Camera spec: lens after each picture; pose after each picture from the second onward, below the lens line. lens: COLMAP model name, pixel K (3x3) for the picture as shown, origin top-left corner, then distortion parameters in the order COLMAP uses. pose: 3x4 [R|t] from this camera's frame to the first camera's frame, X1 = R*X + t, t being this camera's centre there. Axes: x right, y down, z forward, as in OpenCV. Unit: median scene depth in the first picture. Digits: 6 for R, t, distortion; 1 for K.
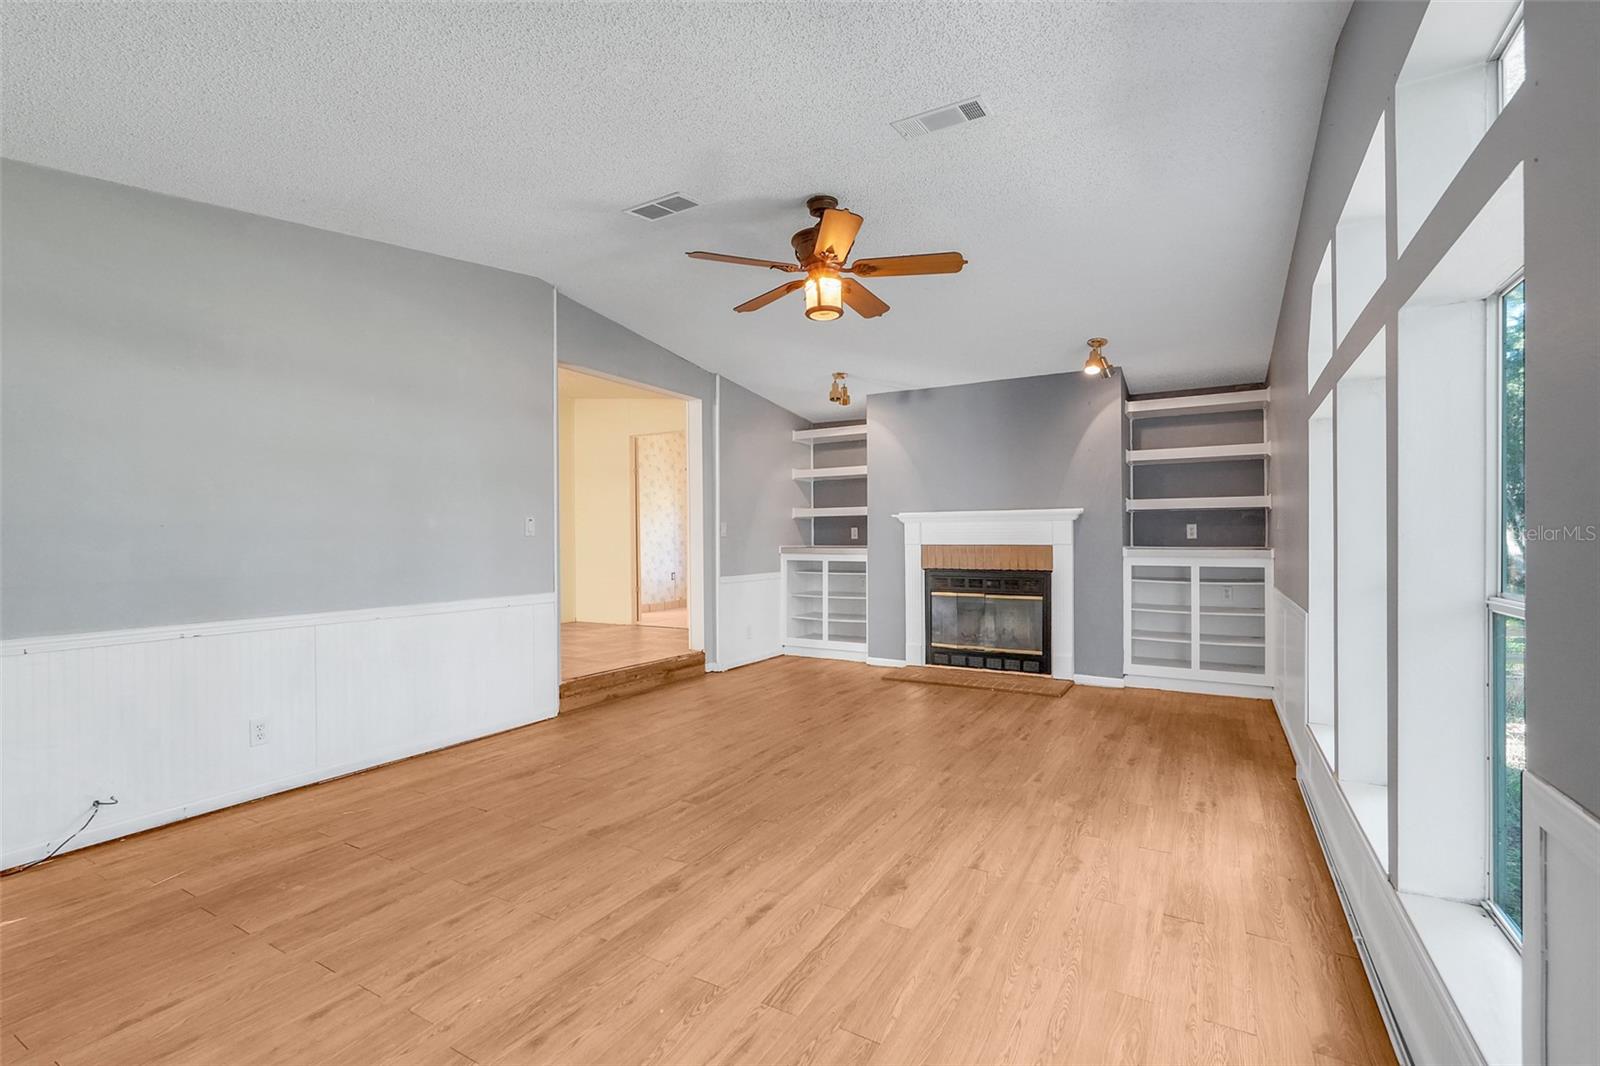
lens RADIAL K [[699.8, 0, 801.7], [0, 699.8, 538.7], [0, 0, 1]] dist [-0.011764, 0.008927]
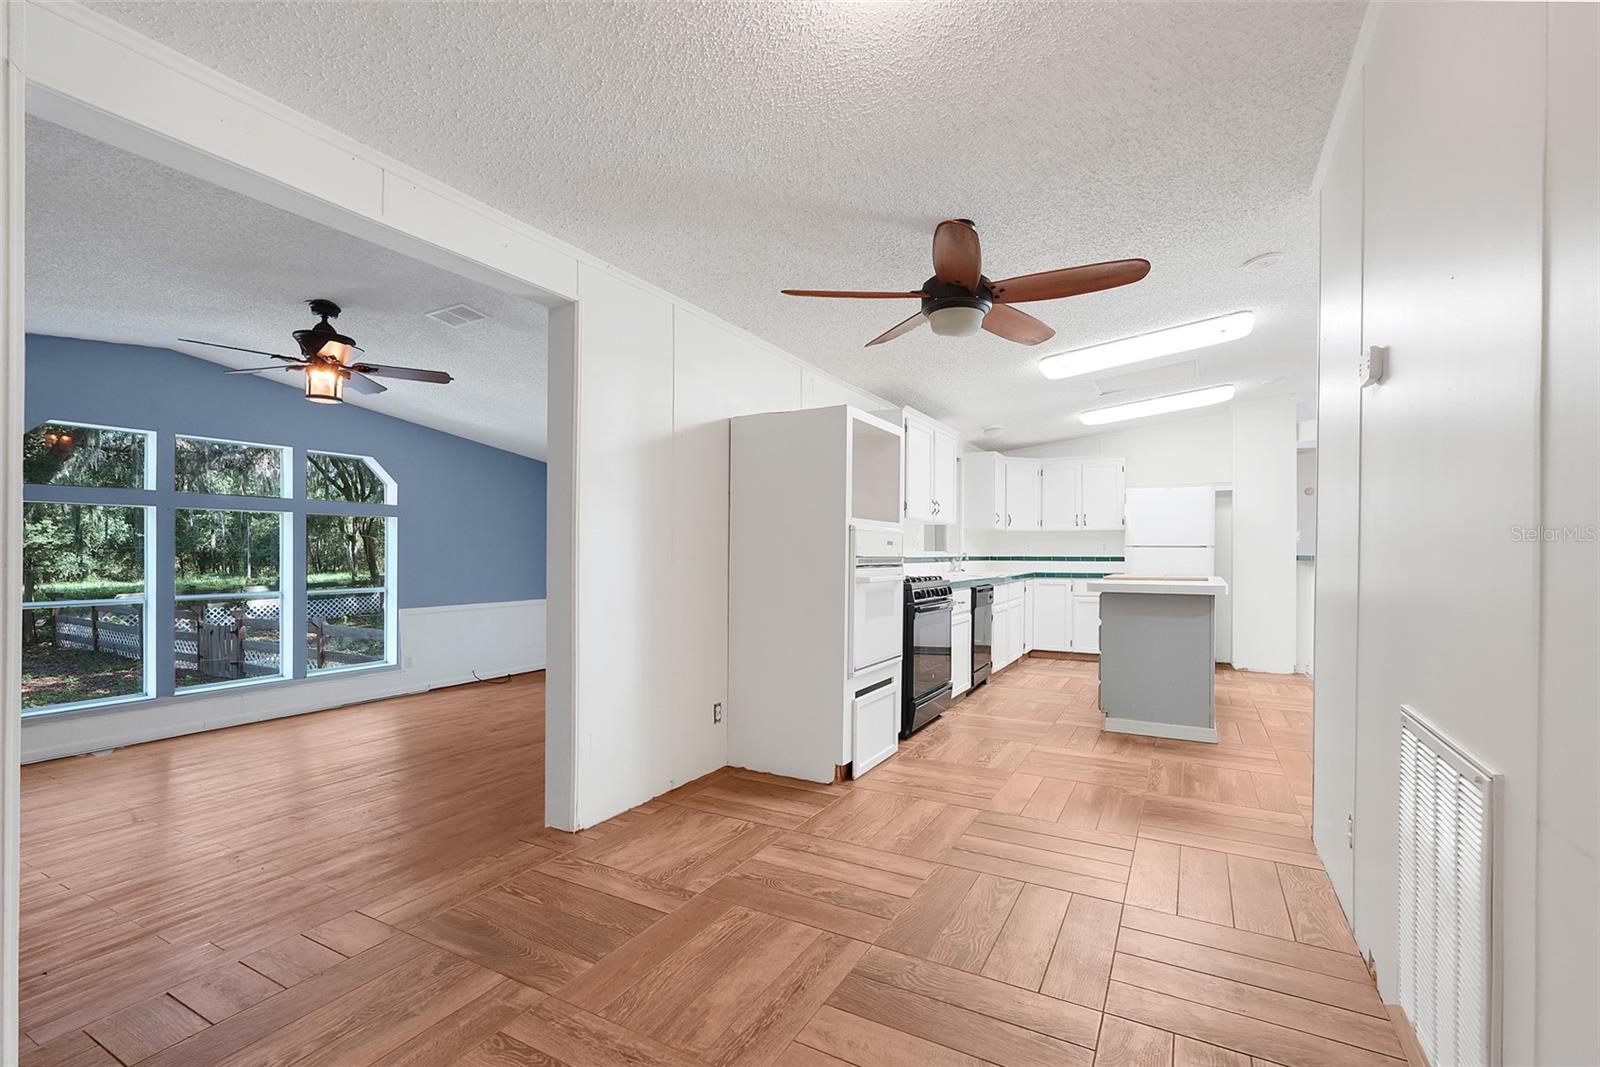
lens RADIAL K [[703.2, 0, 805.4], [0, 703.2, 559.4], [0, 0, 1]] dist [-0.011147, -0.000088]
pose [[-0.999534, 0.006188, -0.029898, -0.659008], [0.005989, 0.999959, 0.006742, -0.043268], [0.029939, 0.006560, -0.999530, 1.928019]]
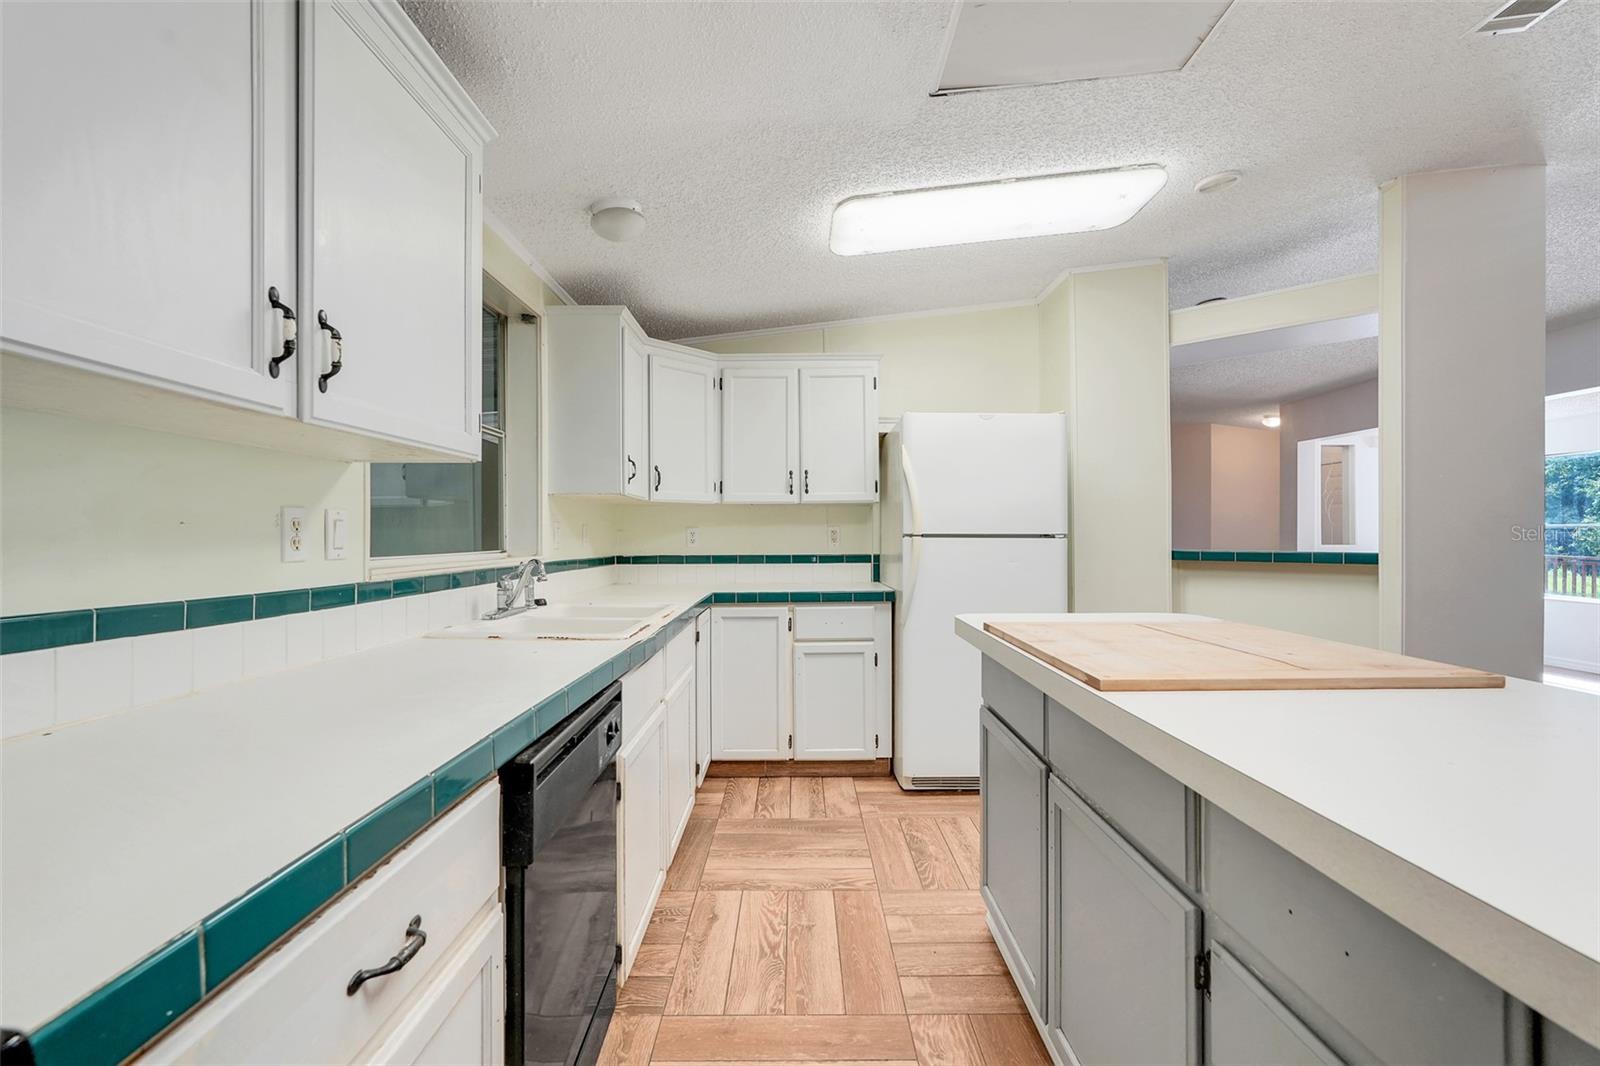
lens RADIAL K [[699.8, 0, 801.7], [0, 699.8, 538.7], [0, 0, 1]] dist [-0.011764, 0.008927]
pose [[-0.858273, 0.009542, -0.513105, -0.998113], [0.007013, 0.999952, 0.006864, -0.063948], [0.513146, 0.002292, -0.858298, 0.807385]]
